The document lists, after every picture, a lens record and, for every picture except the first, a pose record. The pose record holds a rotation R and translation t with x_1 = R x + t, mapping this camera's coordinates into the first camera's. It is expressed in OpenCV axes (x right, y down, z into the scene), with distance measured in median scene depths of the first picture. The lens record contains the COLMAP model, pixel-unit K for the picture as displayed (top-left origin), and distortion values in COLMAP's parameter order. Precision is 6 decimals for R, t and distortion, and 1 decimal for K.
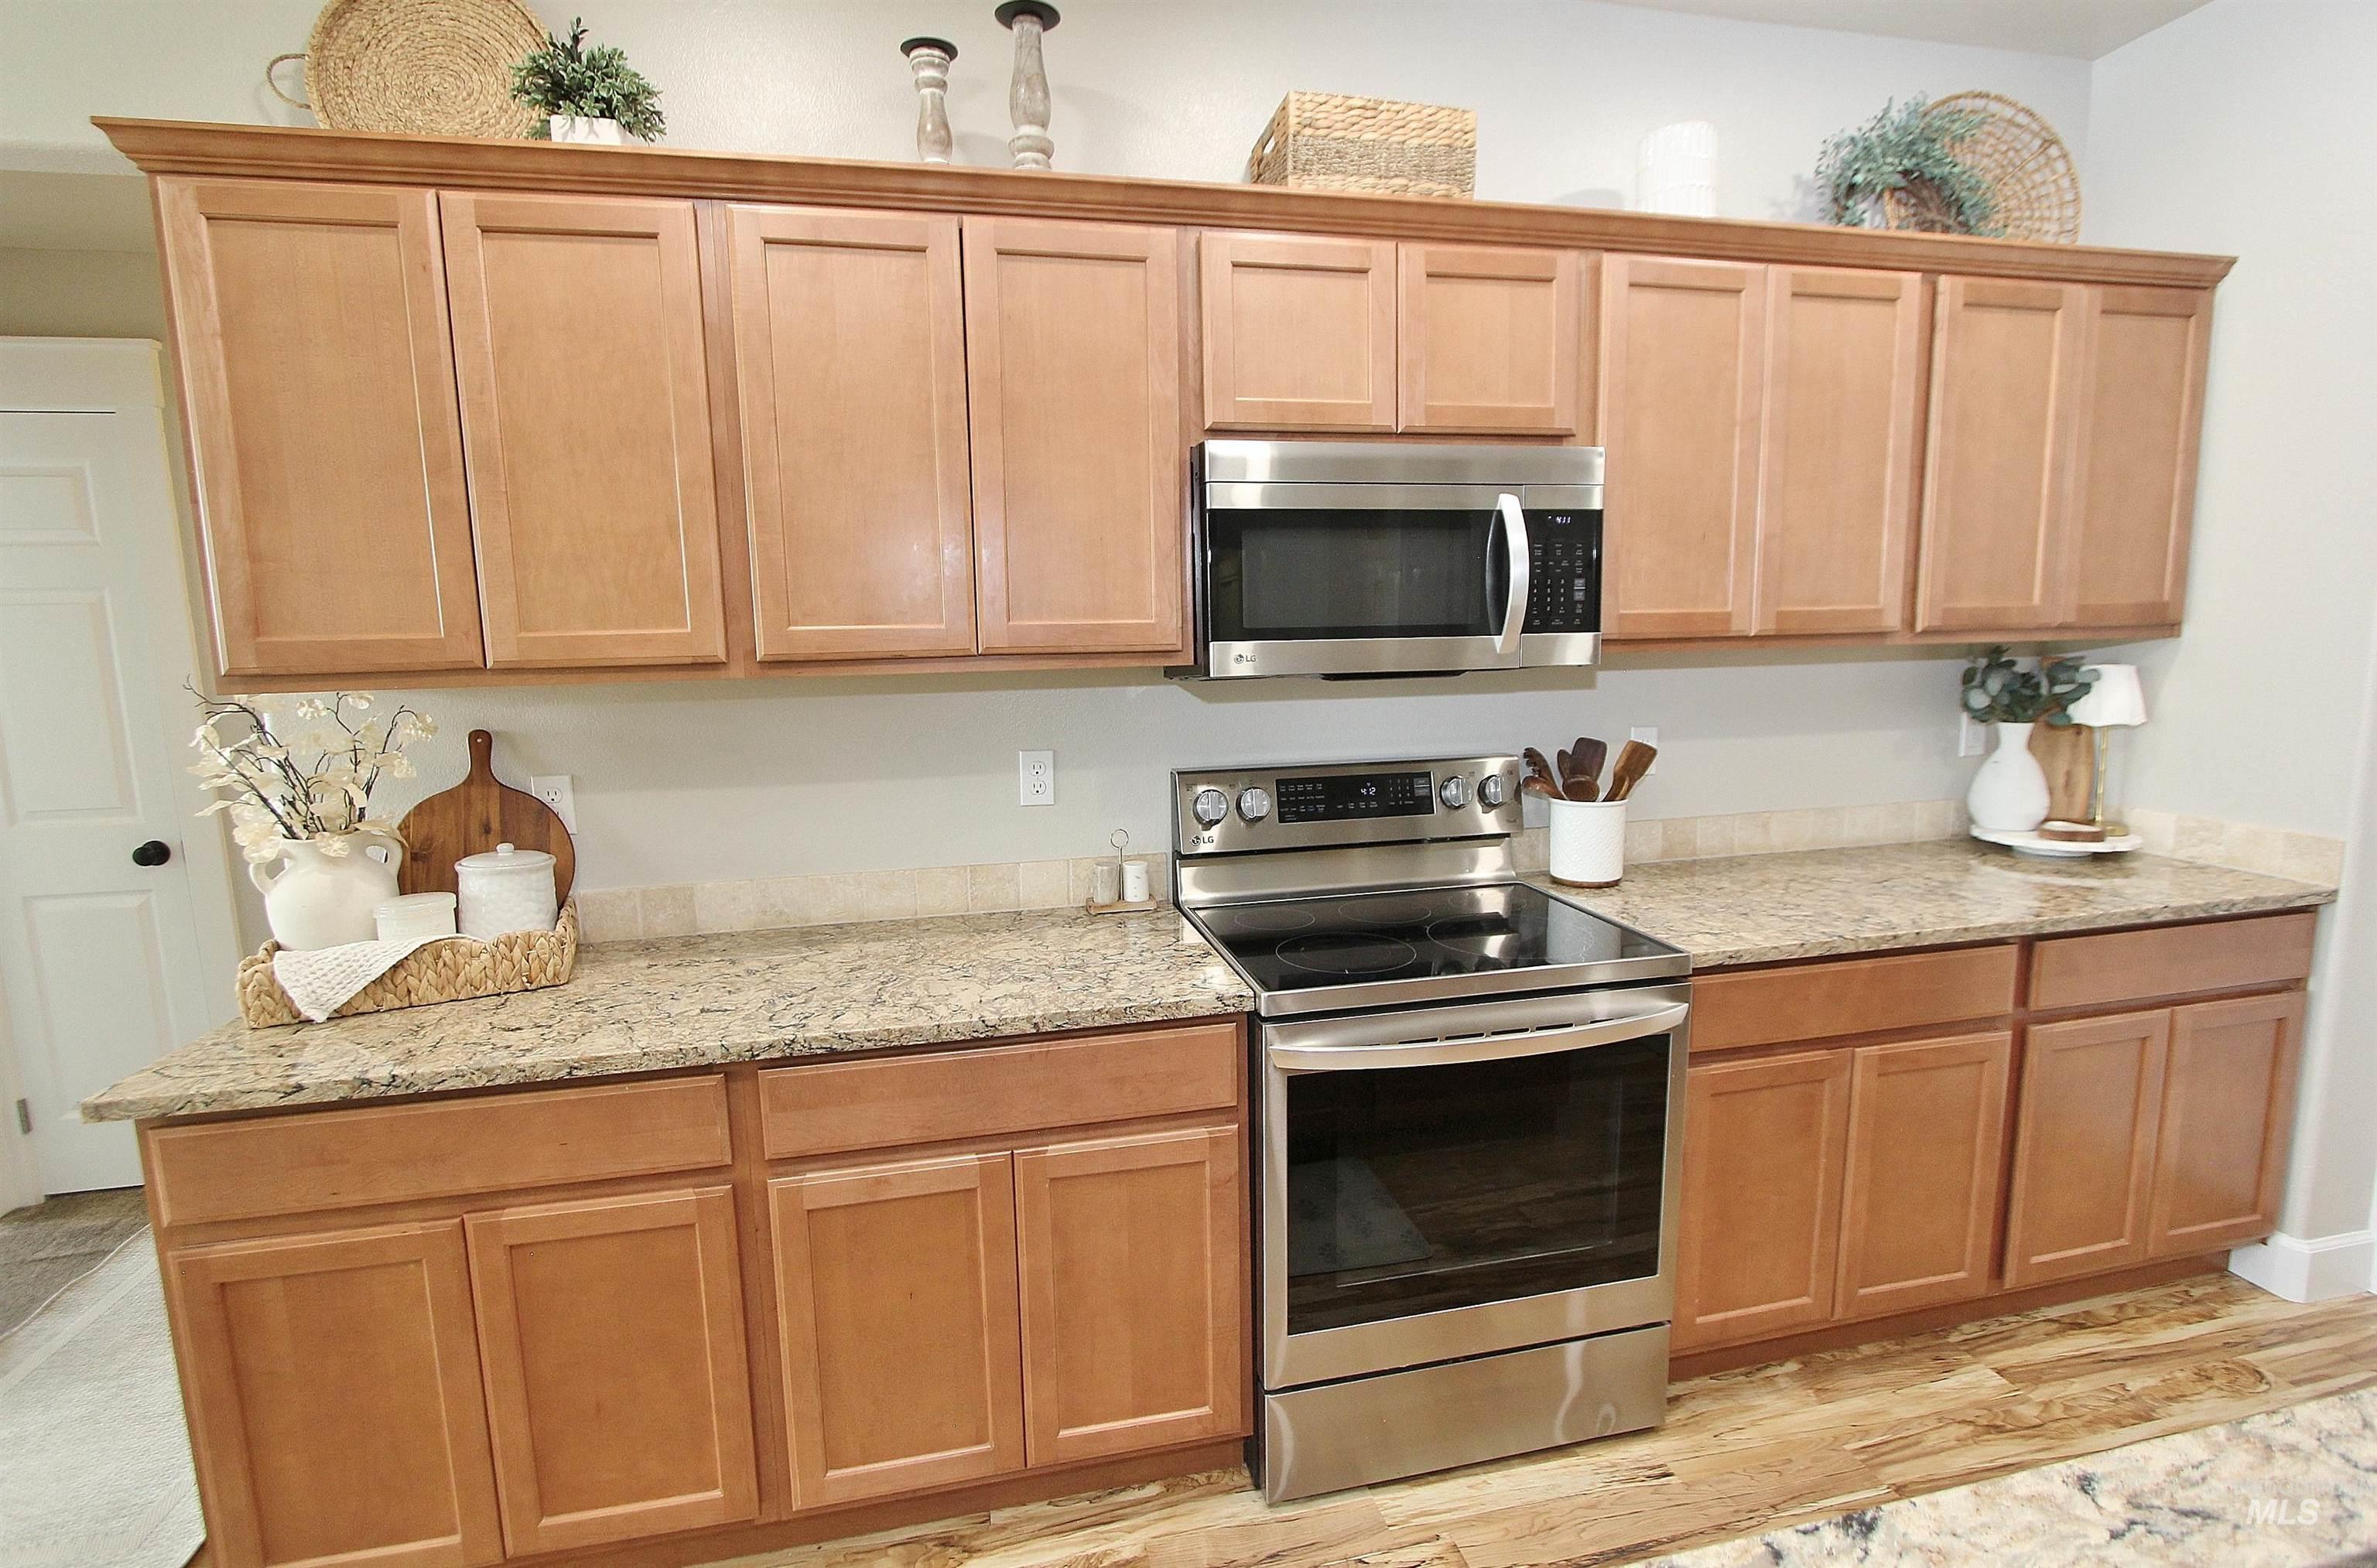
lens RADIAL K [[1089.6, 0, 1181.9], [0, 1089.6, 780.1], [0, 0, 1]] dist [-0.013625, -0.001361]
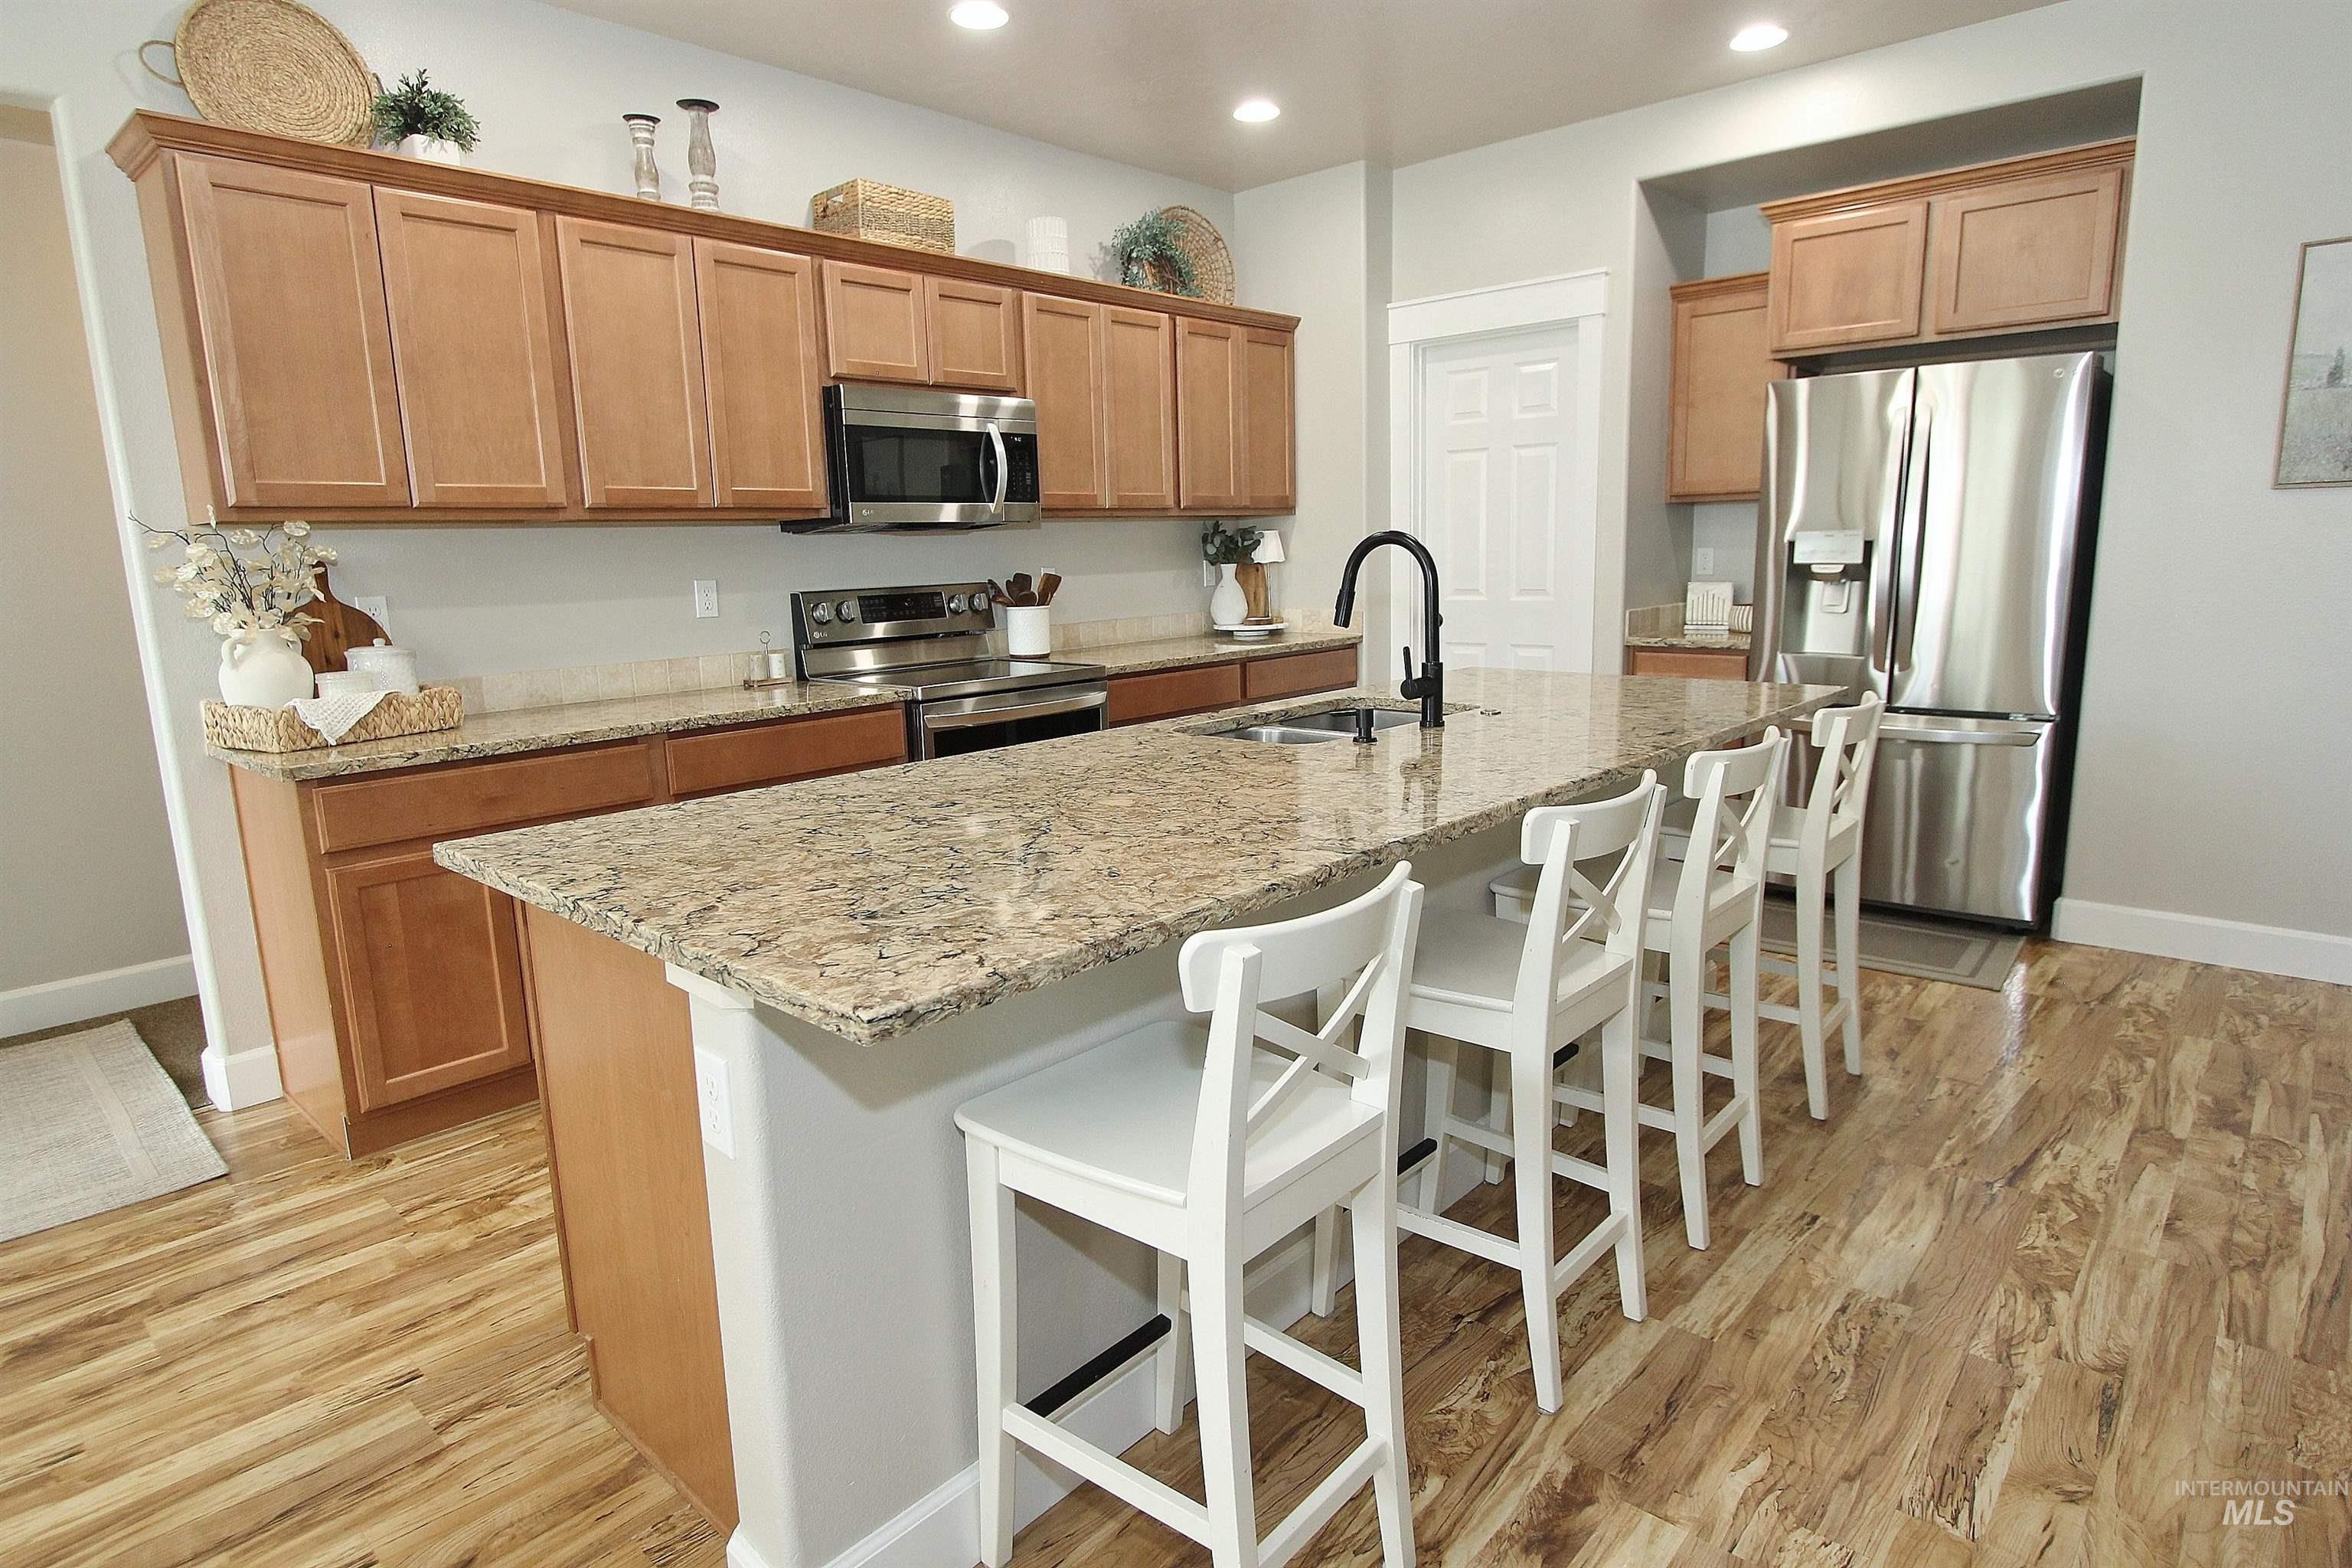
lens RADIAL K [[1307.0, 0, 1179.9], [0, 1307.0, 766.4], [0, 0, 1]] dist [-0.000631, 0.000932]
pose [[0.812997, -0.098799, 0.573824, -0.714071], [0.089834, 0.994983, 0.044035, 0.224599], [-0.575296, 0.015749, 0.817794, -0.900969]]
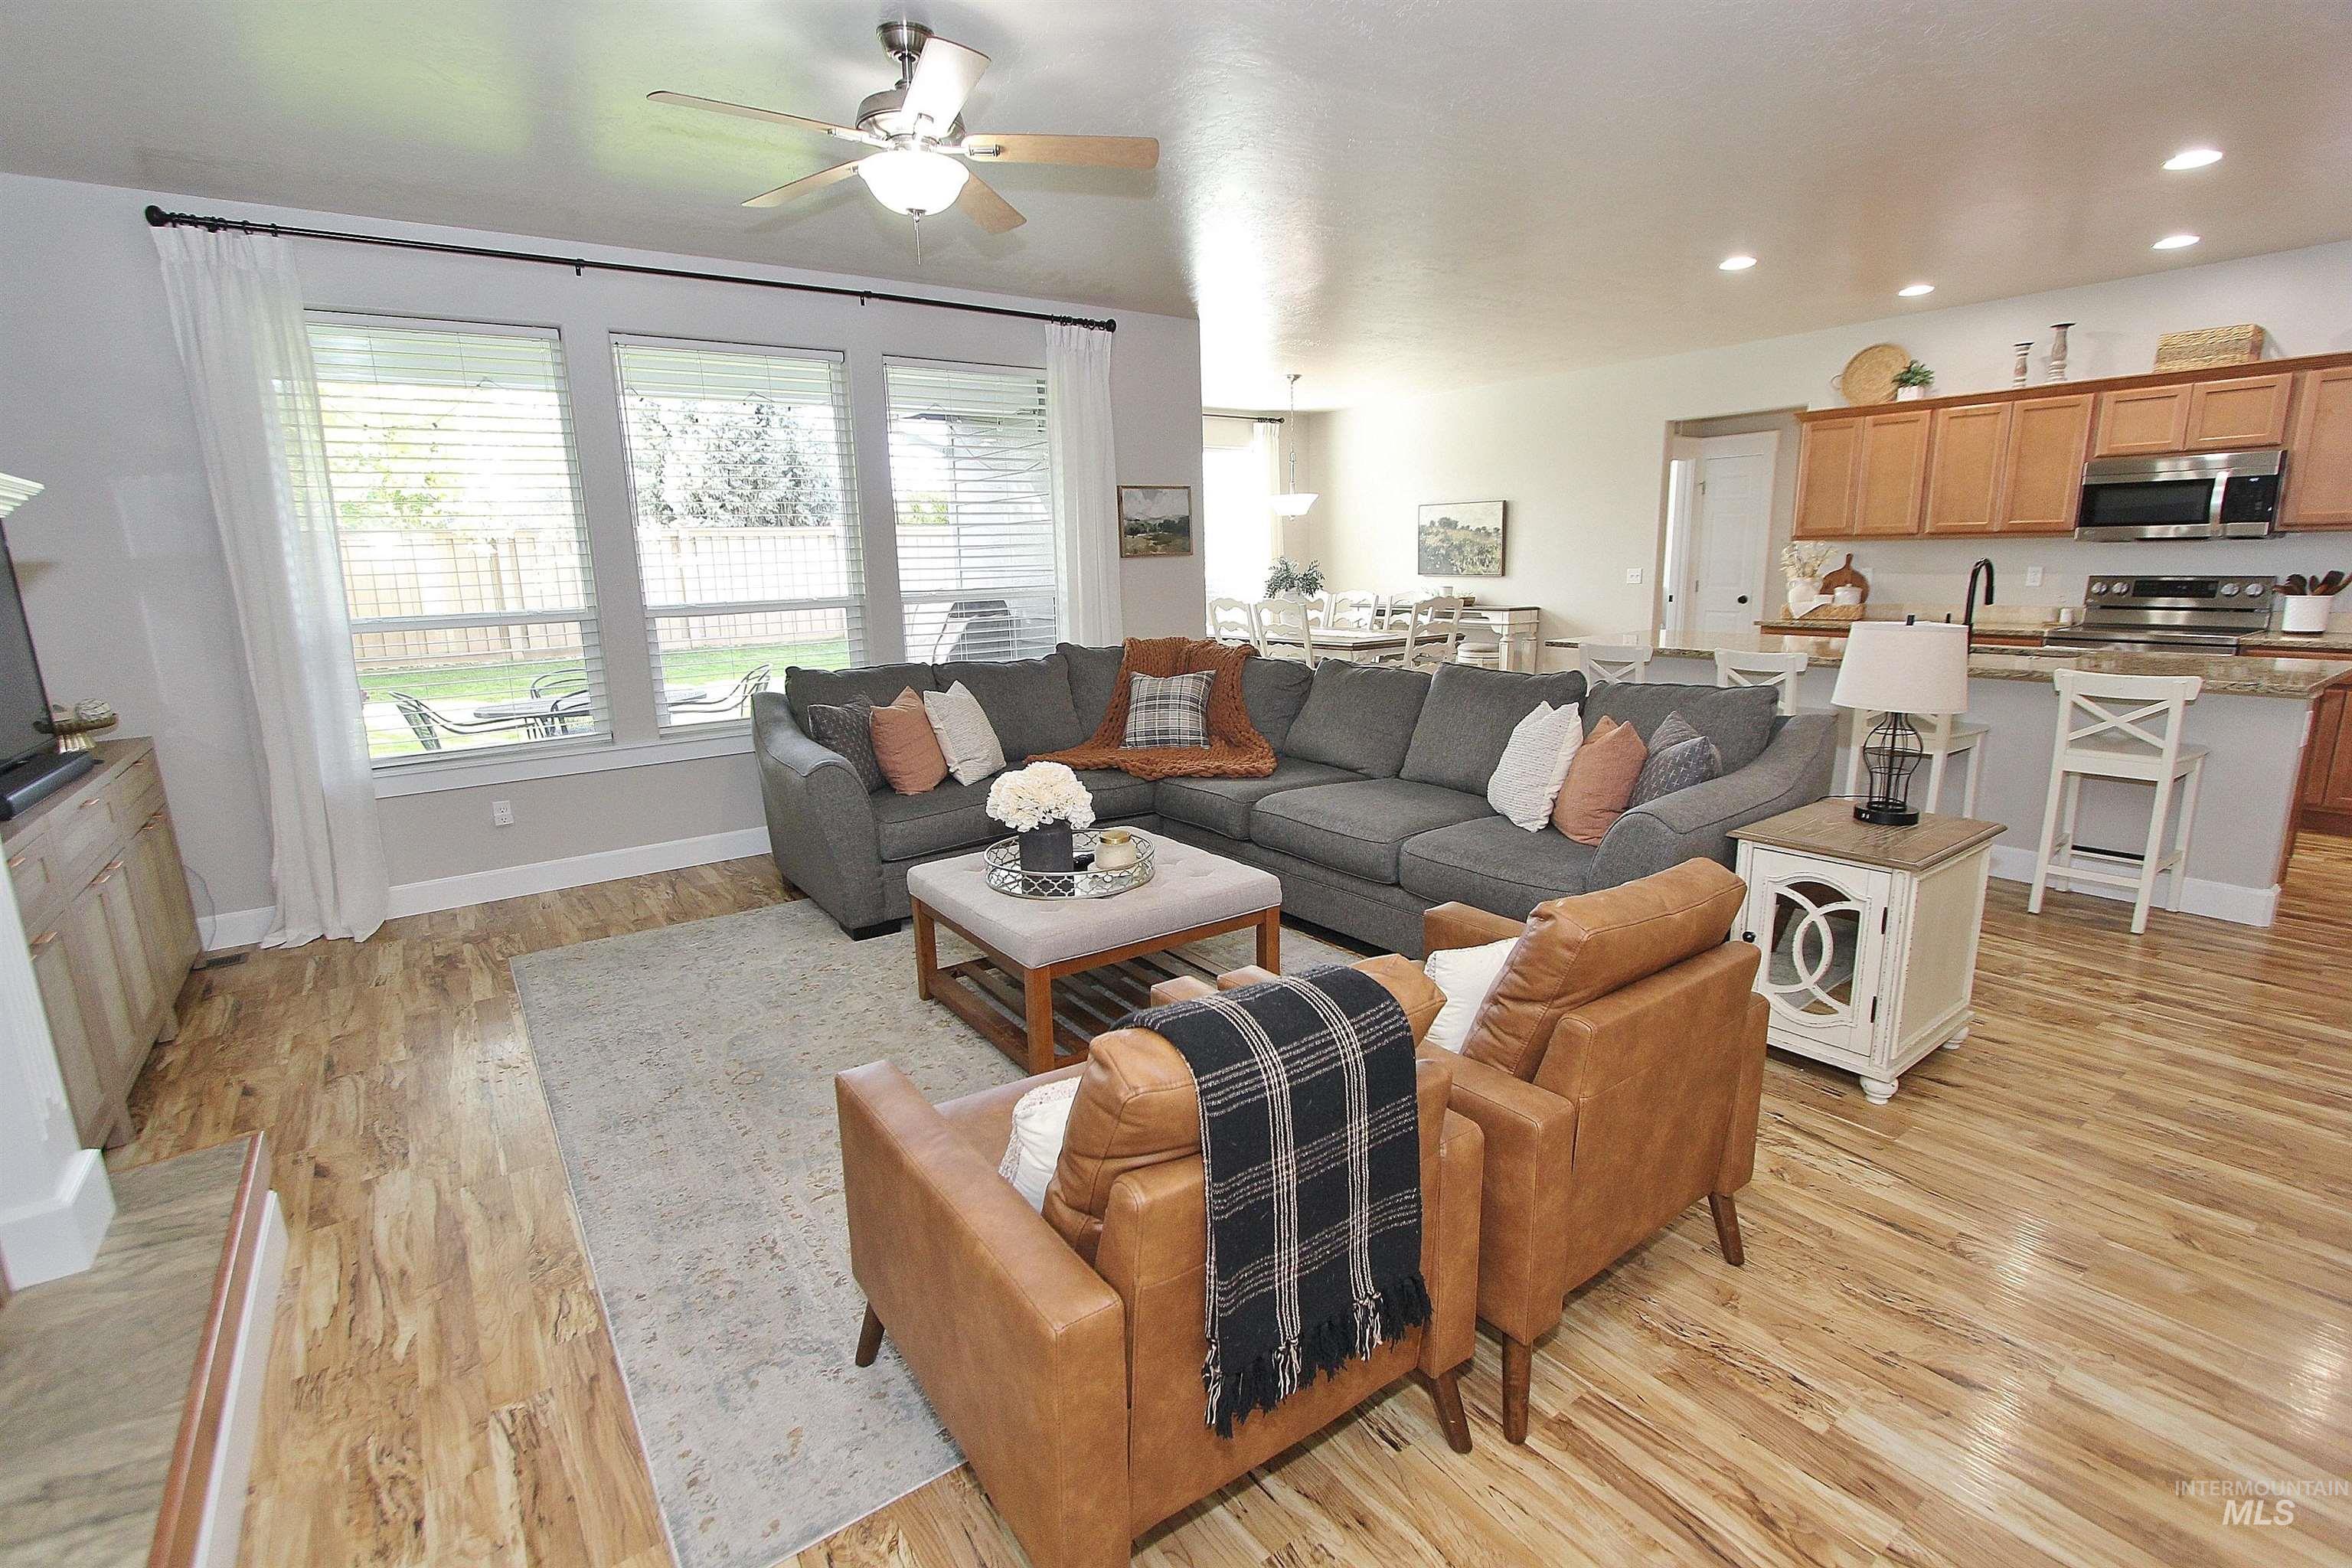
lens RADIAL K [[1078.3, 0, 1158.4], [0, 1078.3, 789.6], [0, 0, 1]] dist [-0.013625, -0.001361]
pose [[0.389578, 0.205133, -0.897858, 1.757088], [-0.112991, 0.978161, 0.174454, 0.347378], [0.914036, 0.033486, 0.404248, -2.433938]]
